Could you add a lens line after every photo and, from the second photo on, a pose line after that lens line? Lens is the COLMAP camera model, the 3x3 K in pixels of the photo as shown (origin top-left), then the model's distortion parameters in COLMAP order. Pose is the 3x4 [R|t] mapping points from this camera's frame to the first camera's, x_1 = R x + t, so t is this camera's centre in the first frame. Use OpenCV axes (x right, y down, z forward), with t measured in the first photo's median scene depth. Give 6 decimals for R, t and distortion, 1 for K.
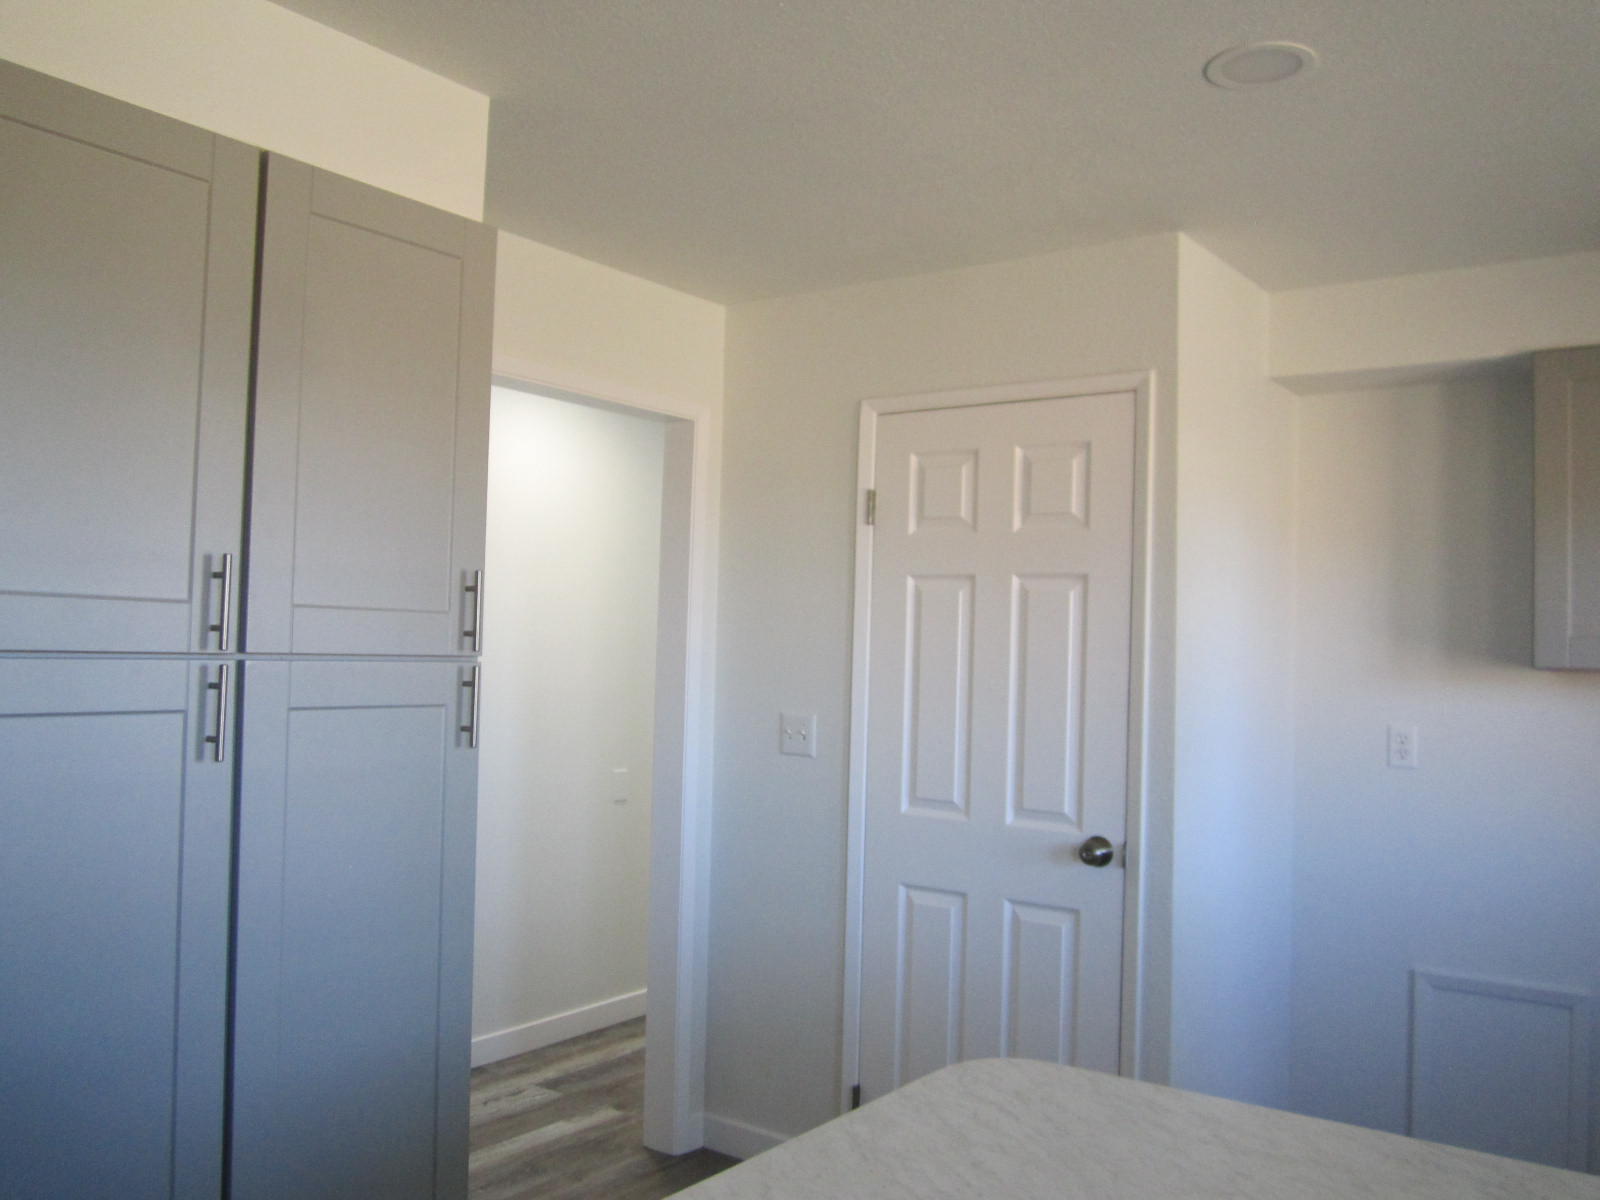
lens RADIAL K [[1340.5, 0, 776.1], [0, 1340.5, 598.2], [0, 0, 1]] dist [-0.049396, 0.031241]
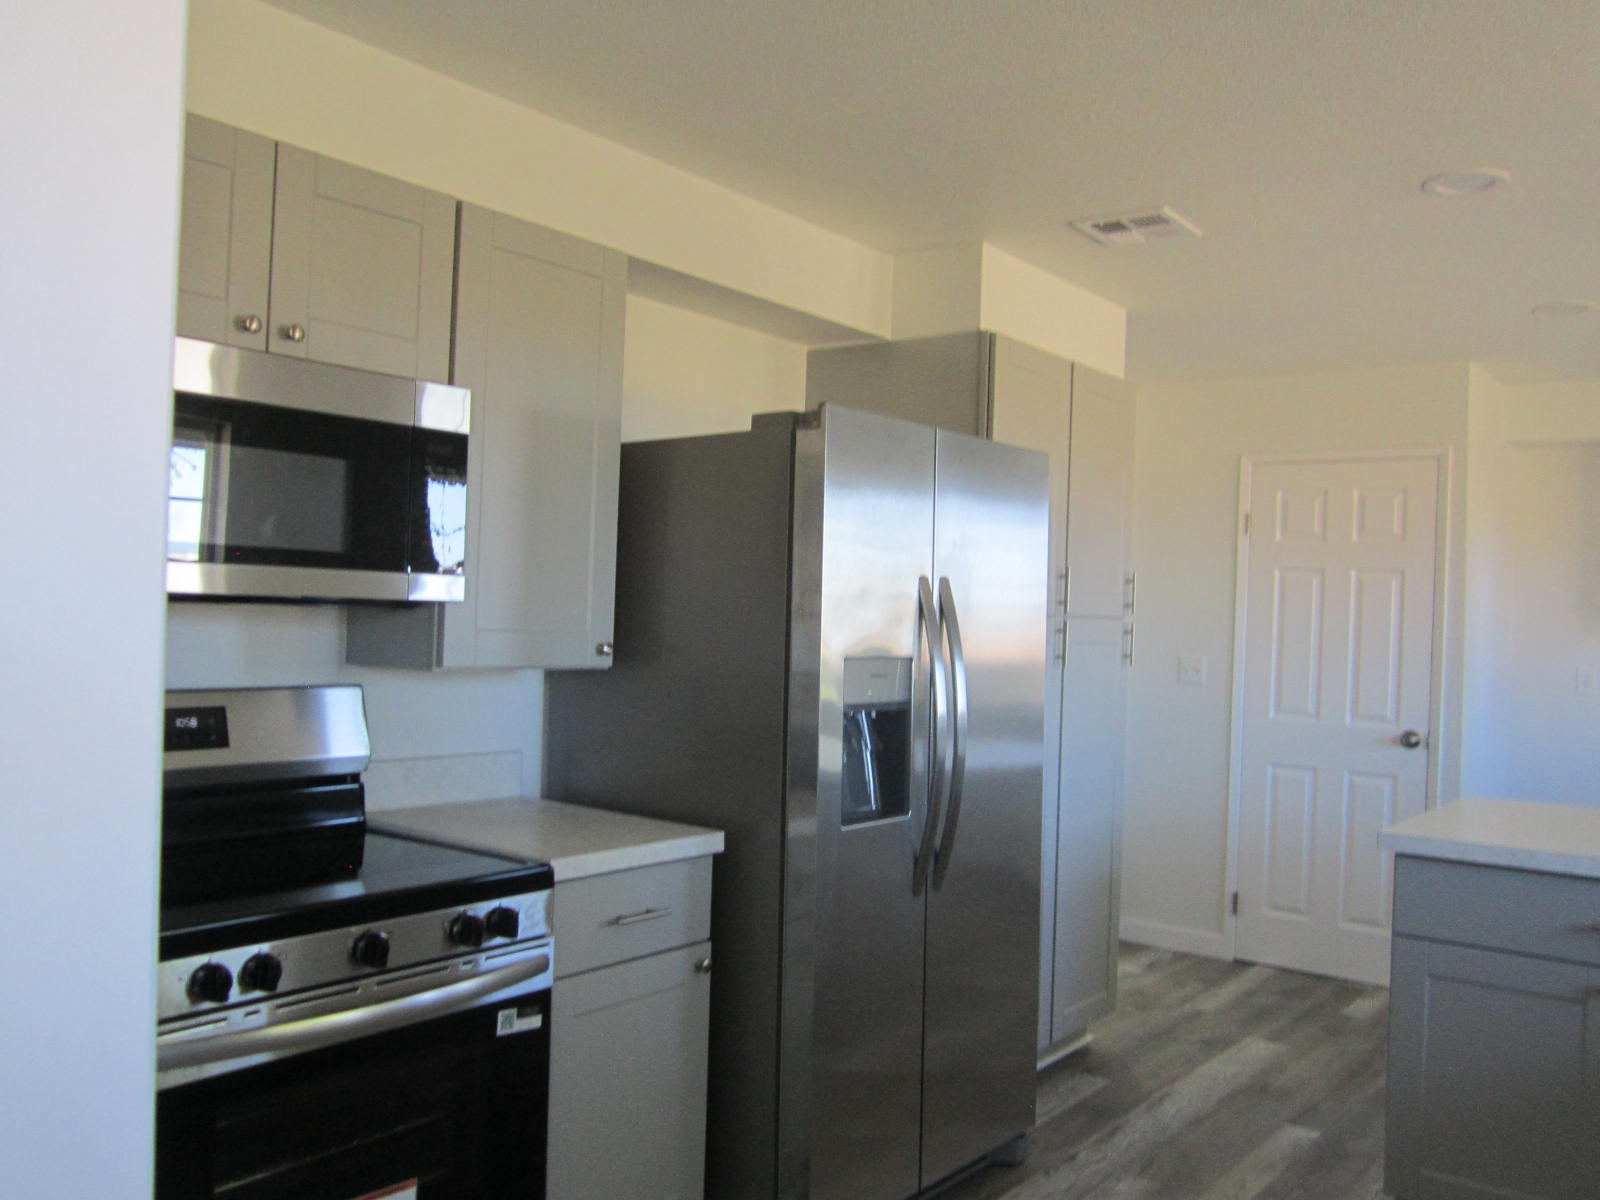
lens RADIAL K [[1340.5, 0, 805.5], [0, 1340.5, 593.6], [0, 0, 1]] dist [-0.049396, 0.031241]
pose [[0.999837, 0.009027, -0.015621, -0.474762], [-0.008646, 0.999667, 0.024311, -0.022836], [0.015836, -0.024172, 0.999582, -0.634650]]
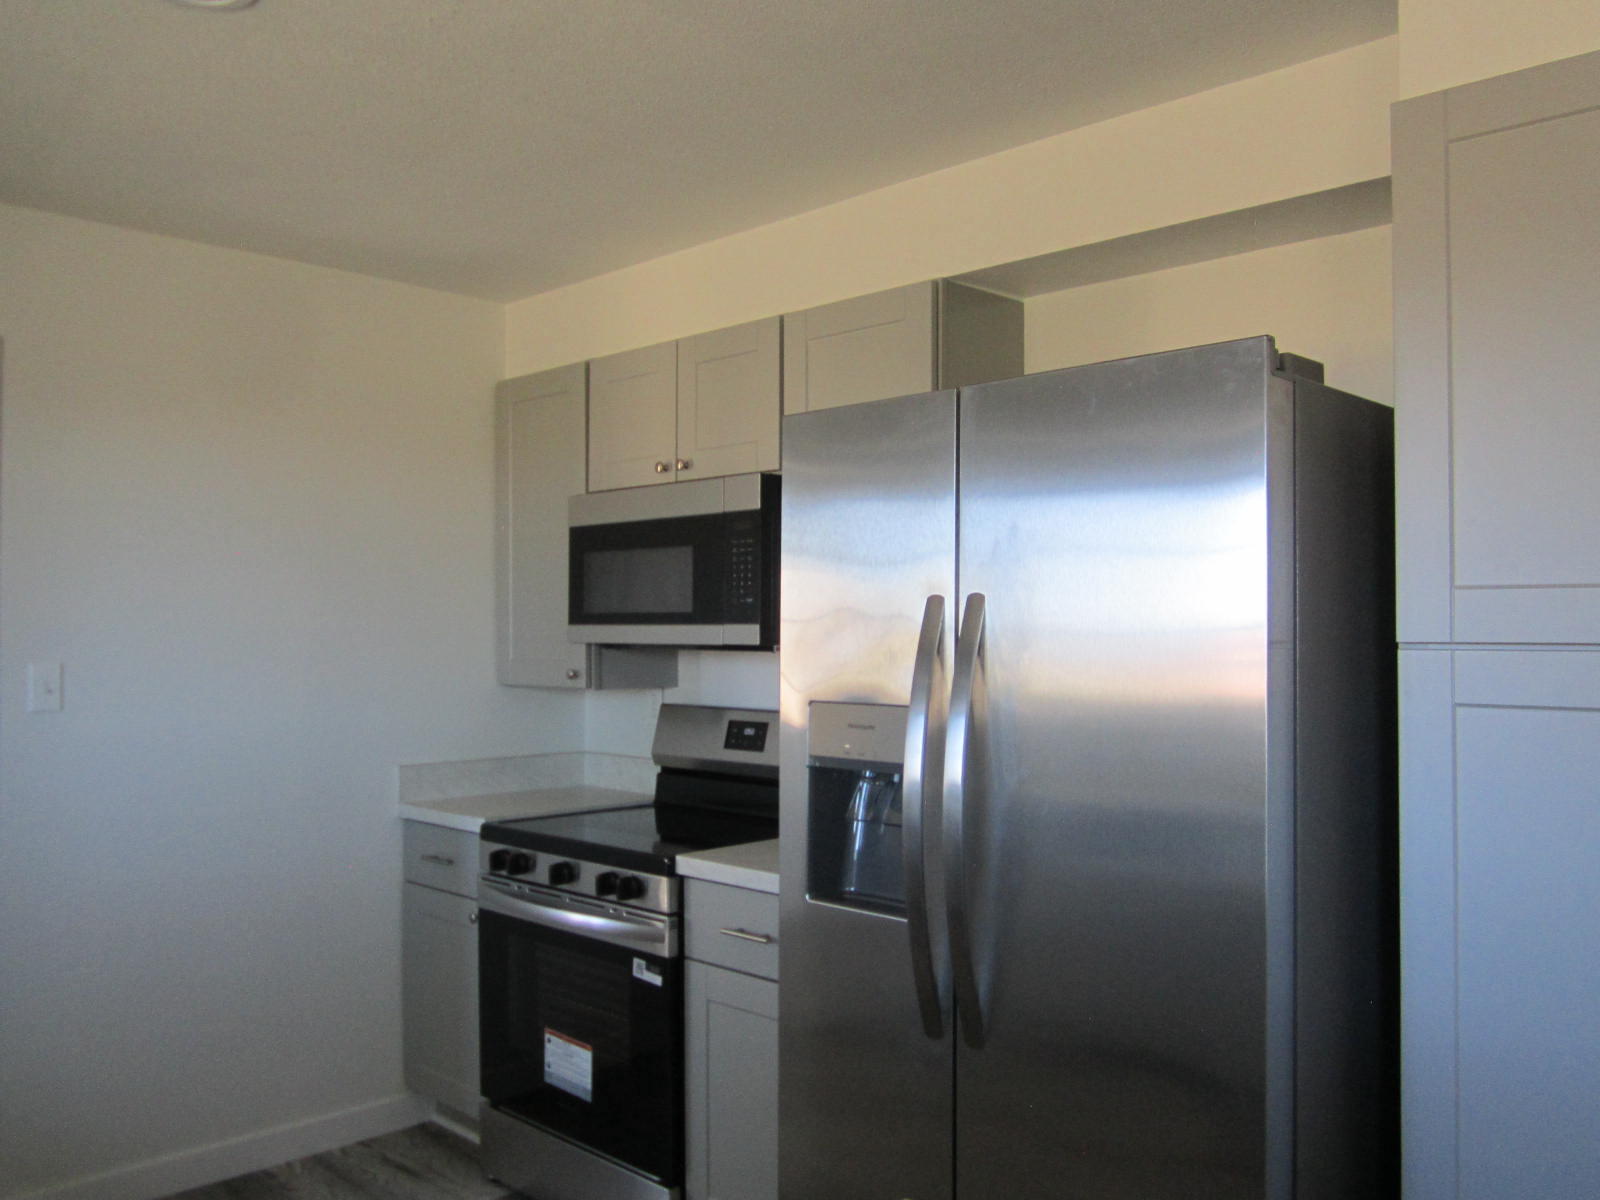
lens RADIAL K [[1340.5, 0, 801.7], [0, 1340.5, 600.4], [0, 0, 1]] dist [-0.049396, 0.031241]
pose [[-0.135691, -0.042848, -0.989824, 0.276696], [0.038170, 0.998097, -0.048438, 0.018974], [0.990016, -0.044354, -0.133798, 0.323280]]
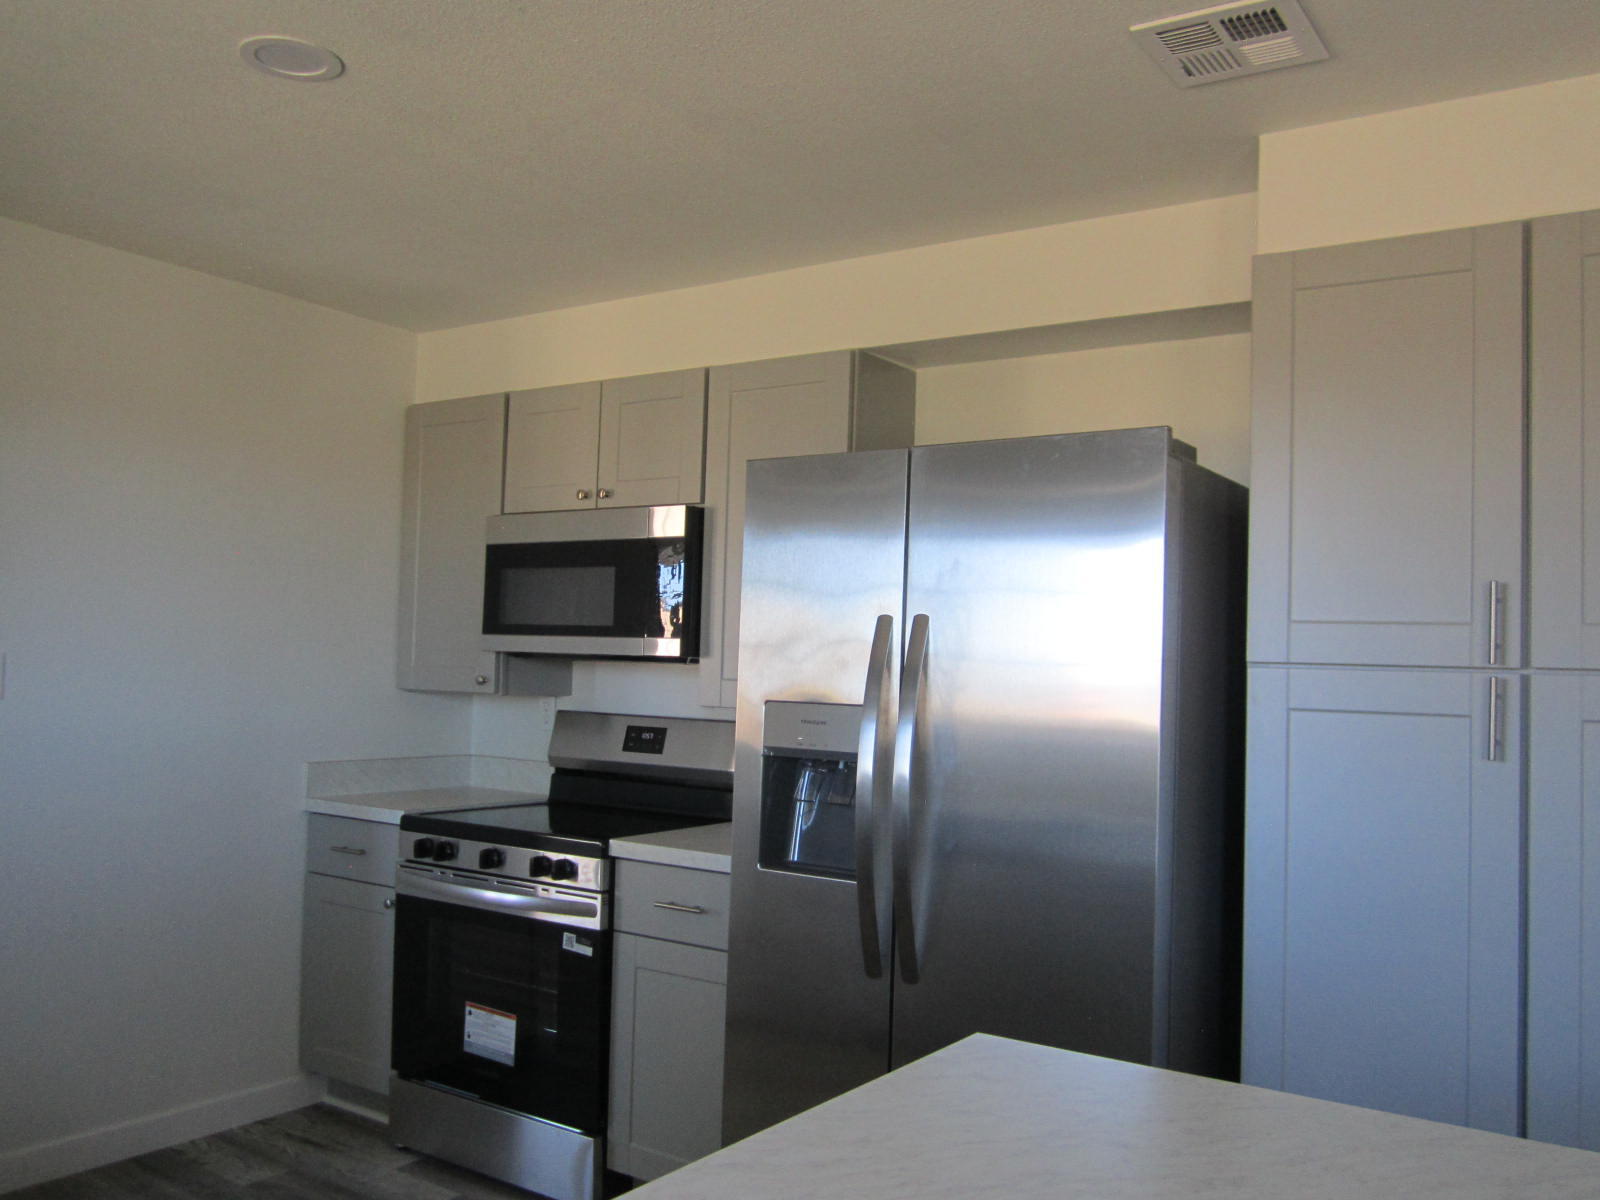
lens RADIAL K [[1340.5, 0, 802.8], [0, 1340.5, 600.4], [0, 0, 1]] dist [-0.049396, 0.031241]
pose [[0.050201, -0.066805, -0.996502, 0.424578], [0.012638, 0.997723, -0.066251, 0.031464], [0.998659, -0.009268, 0.050931, 0.205813]]
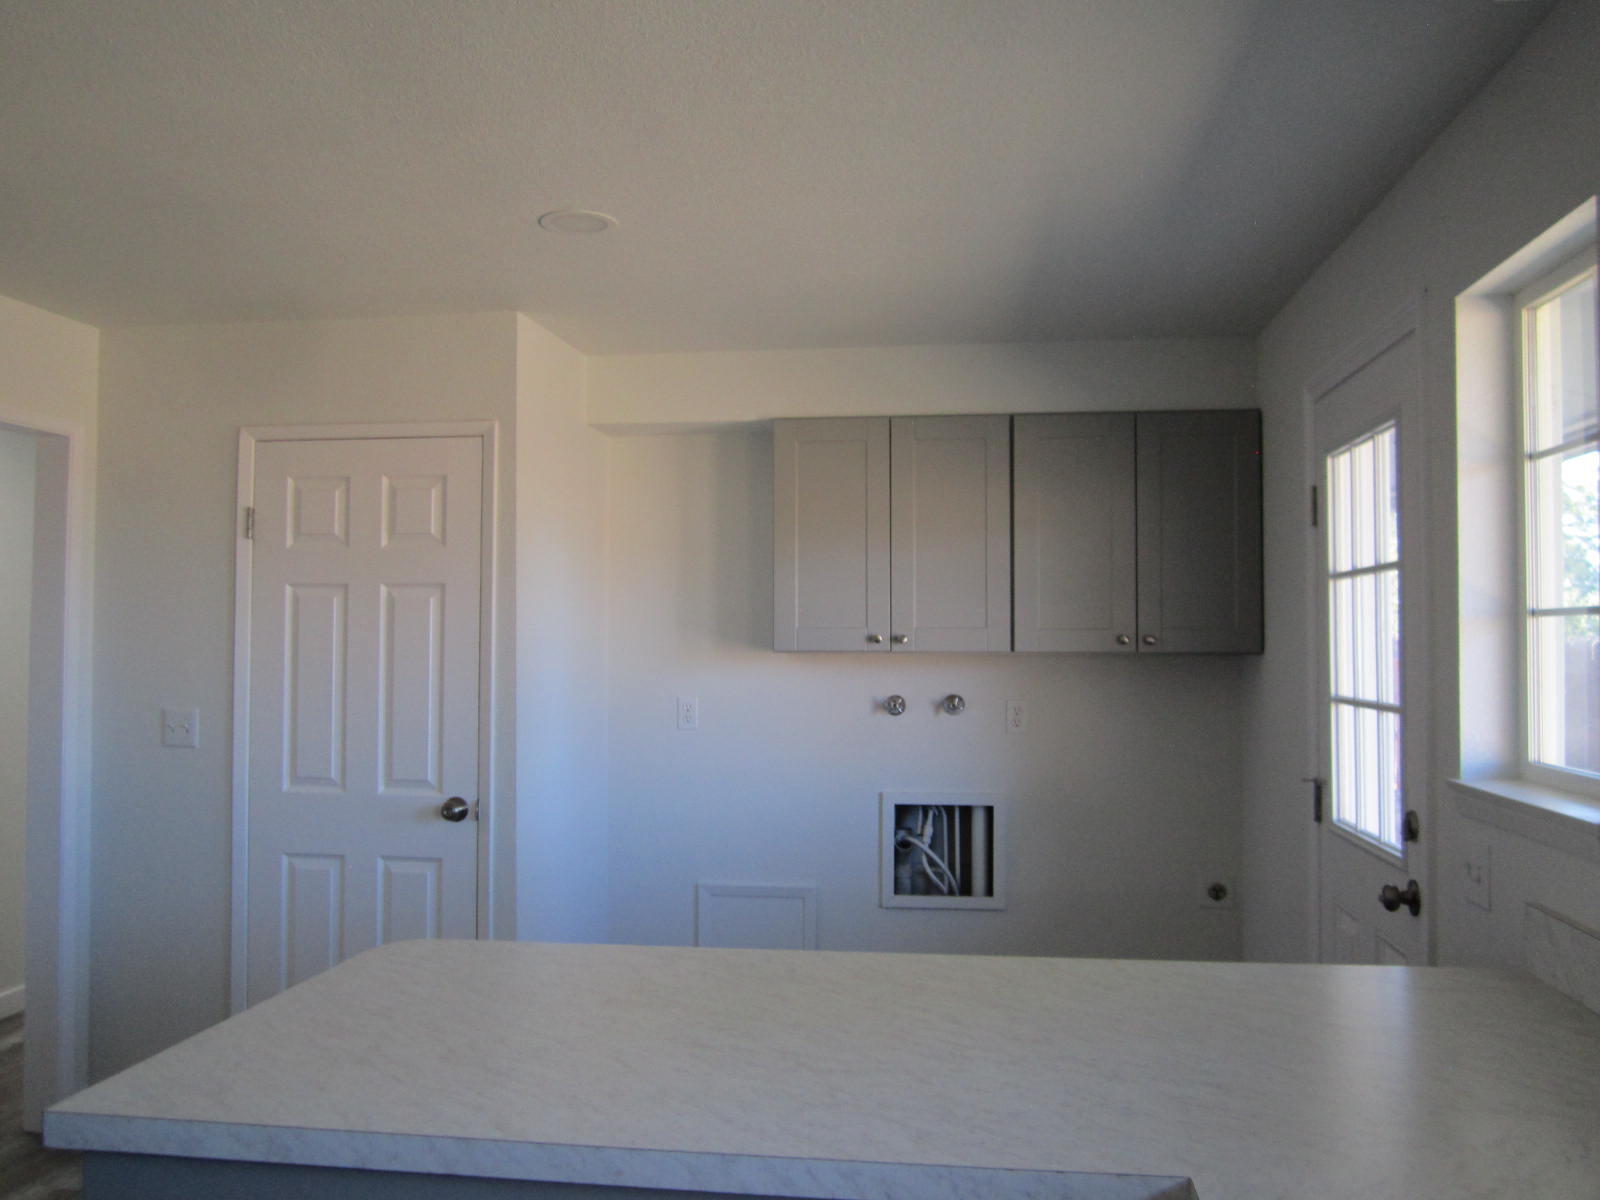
lens RADIAL K [[1340.5, 0, 788.7], [0, 1340.5, 596.8], [0, 0, 1]] dist [-0.049396, 0.031241]
pose [[0.879227, -0.009355, 0.476311, -0.073604], [0.004474, 0.999925, 0.011380, -0.019060], [-0.476382, -0.007875, 0.879203, -0.226033]]
